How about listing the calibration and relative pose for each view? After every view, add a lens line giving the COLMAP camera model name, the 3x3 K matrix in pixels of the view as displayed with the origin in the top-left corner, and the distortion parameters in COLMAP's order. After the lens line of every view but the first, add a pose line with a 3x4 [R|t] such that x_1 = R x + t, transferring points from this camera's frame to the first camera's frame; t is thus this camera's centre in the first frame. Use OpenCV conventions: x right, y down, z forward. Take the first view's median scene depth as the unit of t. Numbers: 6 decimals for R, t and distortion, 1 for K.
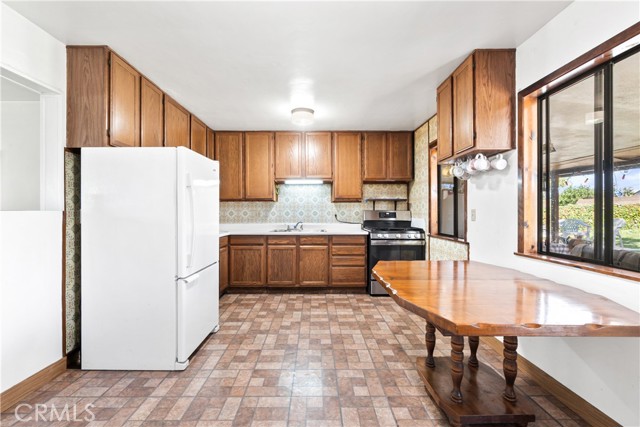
lens RADIAL K [[281.7, 0, 317.1], [0, 281.7, 211.4], [0, 0, 1]] dist [0.001887, -0.000388]
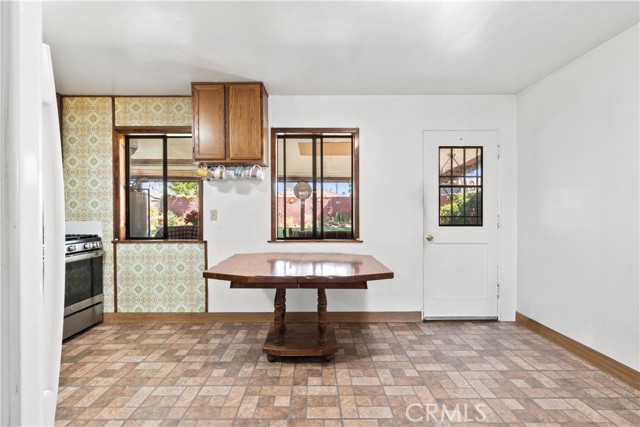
lens RADIAL K [[276.8, 0, 315.7], [0, 276.8, 210.6], [0, 0, 1]] dist [-0.008612, 0.000517]
pose [[0.009387, -0.000816, 0.999956, -0.568021], [0.003828, 0.999992, 0.000780, -0.003360], [-0.999949, 0.003820, 0.009390, 0.644969]]
